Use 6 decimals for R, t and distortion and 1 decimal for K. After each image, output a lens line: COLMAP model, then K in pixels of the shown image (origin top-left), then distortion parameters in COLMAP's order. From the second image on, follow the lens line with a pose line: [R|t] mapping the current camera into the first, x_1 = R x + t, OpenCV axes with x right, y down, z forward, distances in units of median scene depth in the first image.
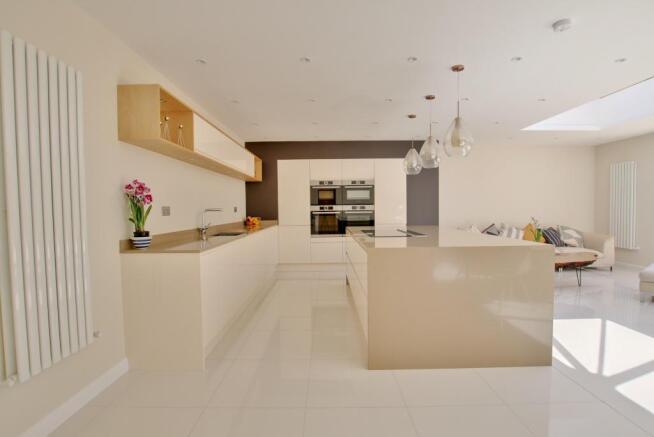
lens RADIAL K [[316.3, 0, 326.4], [0, 316.3, 220.7], [0, 0, 1]] dist [-0.027264, 0.000423]
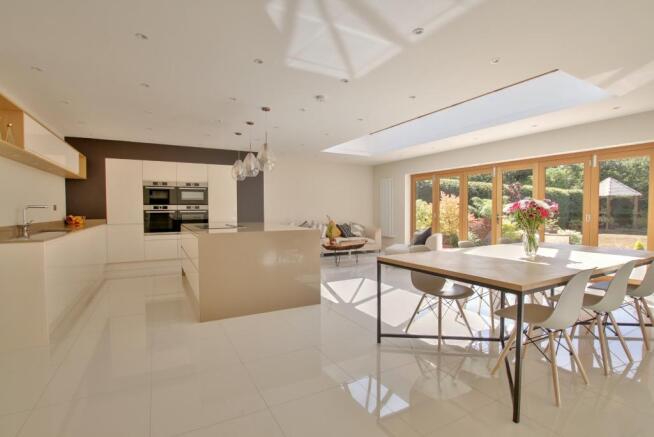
lens RADIAL K [[316.3, 0, 326.4], [0, 316.3, 220.7], [0, 0, 1]] dist [-0.027264, 0.000423]
pose [[0.878879, -0.007766, 0.476982, -0.014079], [0.012117, 0.999908, -0.006047, 0.018186], [-0.476891, 0.011094, 0.878892, -0.192975]]
